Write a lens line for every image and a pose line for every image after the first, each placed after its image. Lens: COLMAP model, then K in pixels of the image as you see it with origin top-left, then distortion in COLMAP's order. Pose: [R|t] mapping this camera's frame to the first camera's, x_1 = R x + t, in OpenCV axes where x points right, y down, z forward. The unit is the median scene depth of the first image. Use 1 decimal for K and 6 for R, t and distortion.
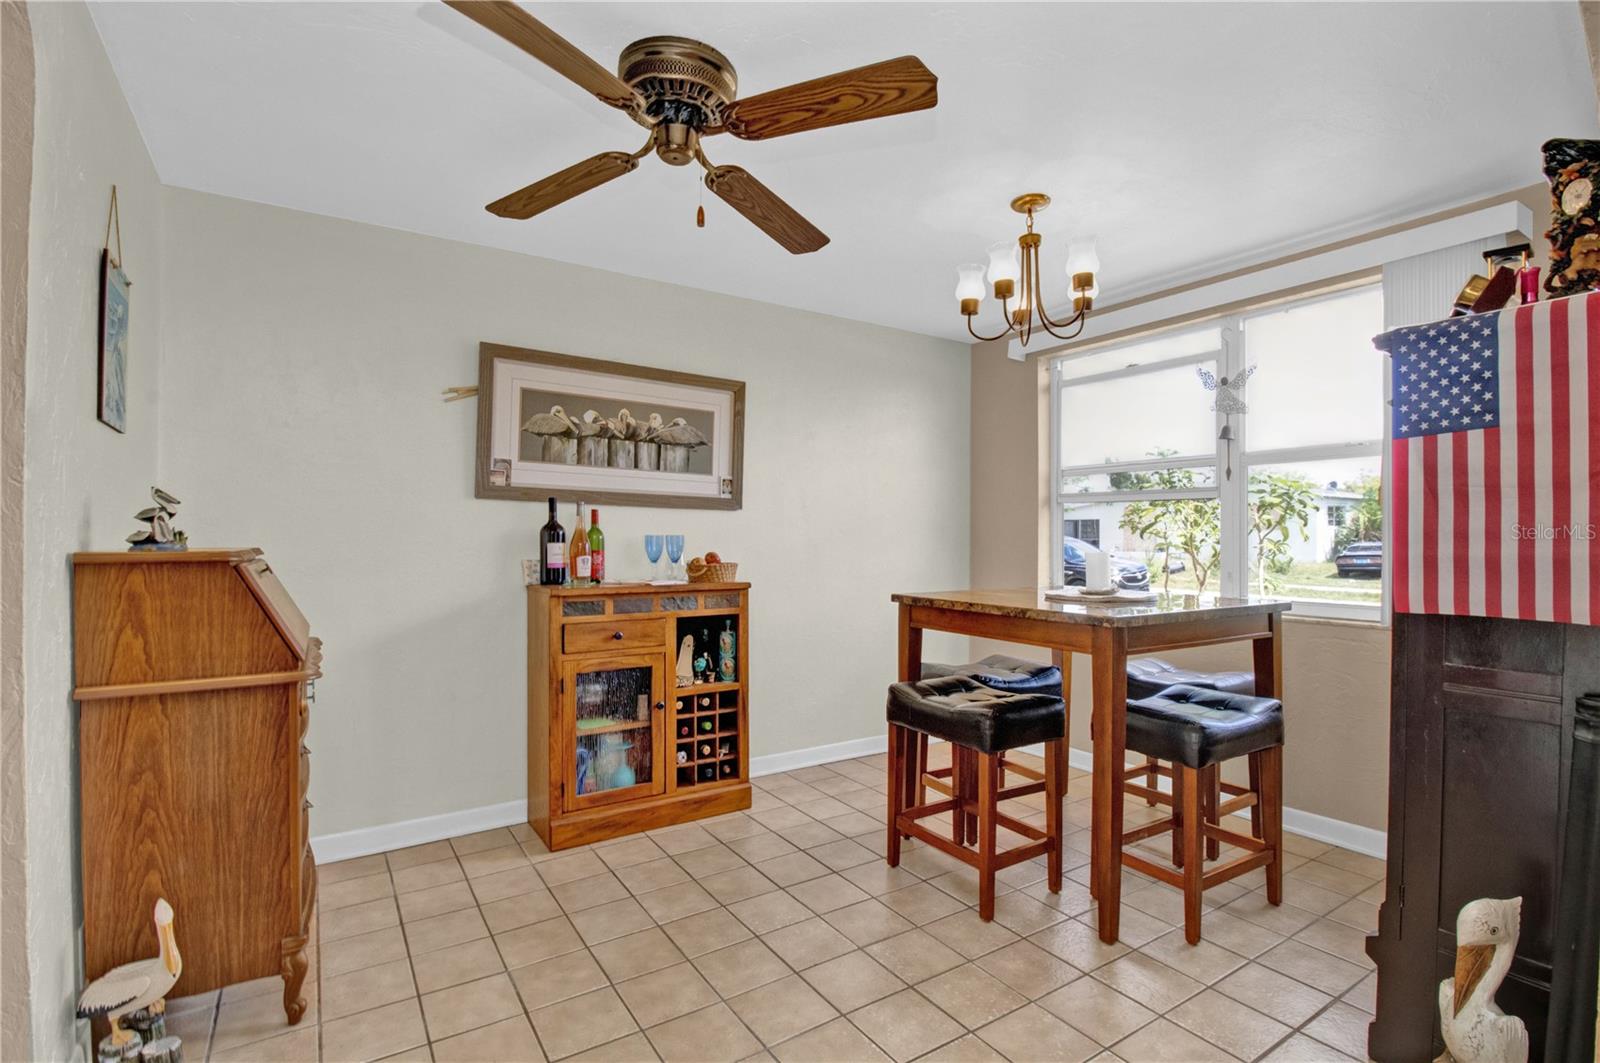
lens RADIAL K [[751.3, 0, 804.9], [0, 751.3, 534.4], [0, 0, 1]] dist [-0.006608, -0.000957]
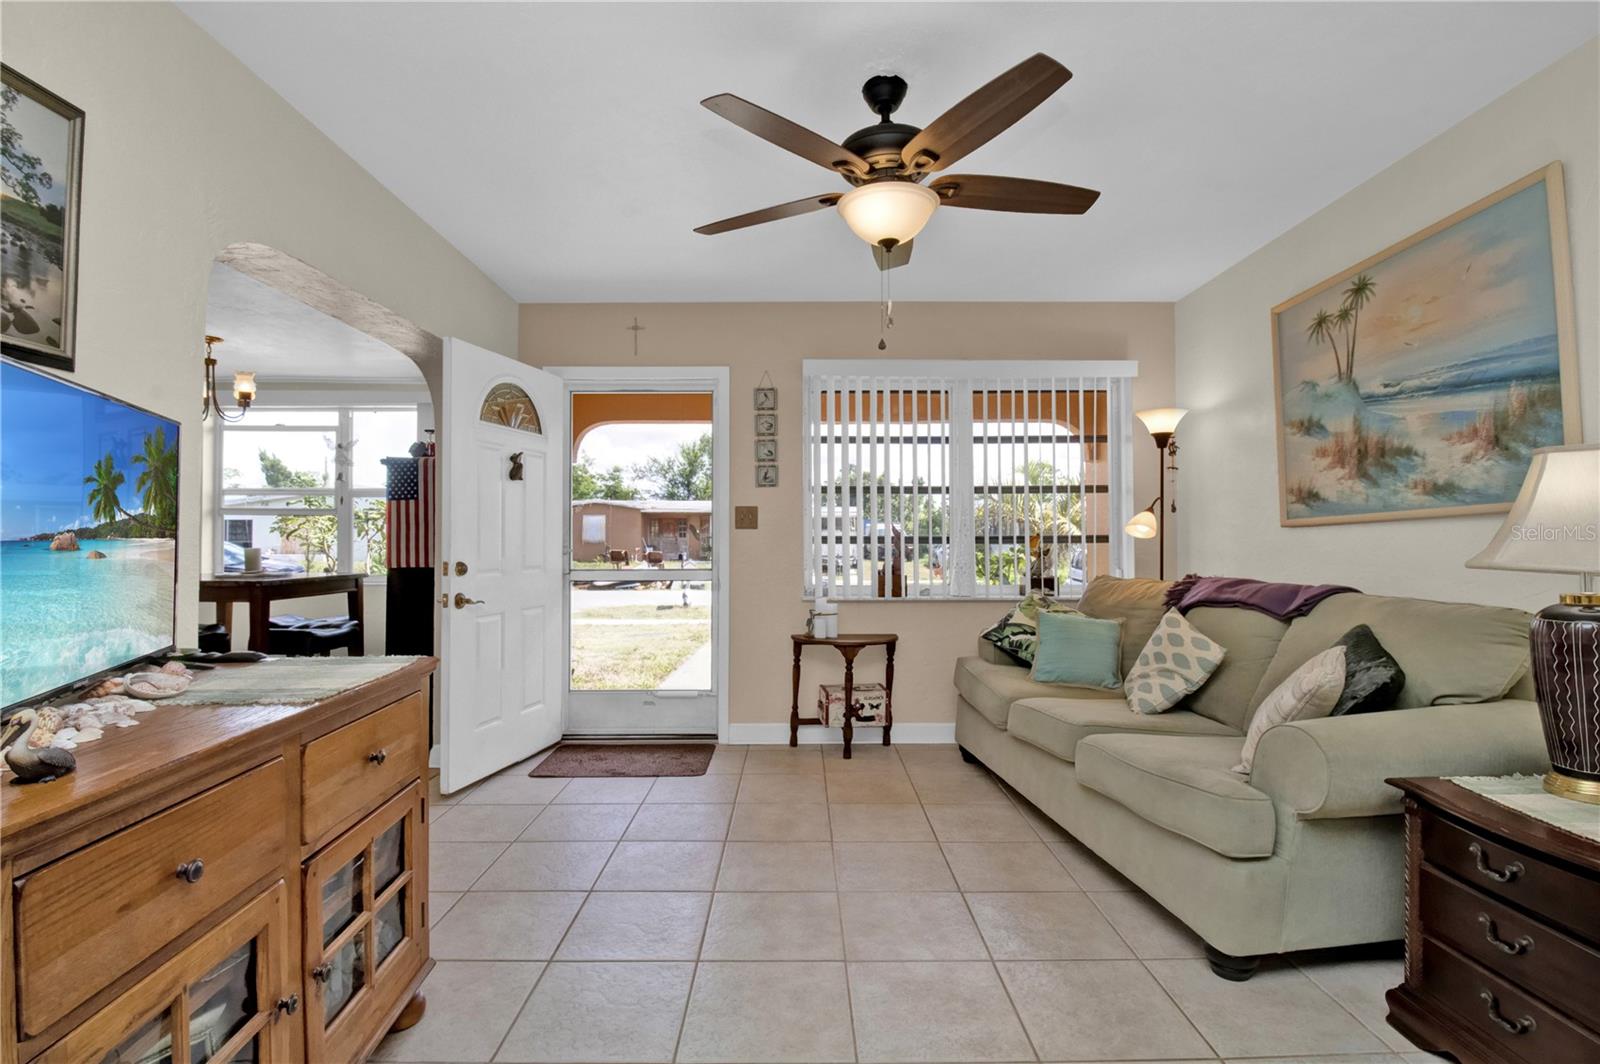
lens RADIAL K [[751.3, 0, 804.0], [0, 751.3, 527.5], [0, 0, 1]] dist [-0.006608, -0.000957]
pose [[0.532268, 0.009699, 0.846520, -0.354250], [-0.000134, 0.999935, -0.011373, -0.003164], [-0.846576, 0.005940, 0.532235, -0.891573]]
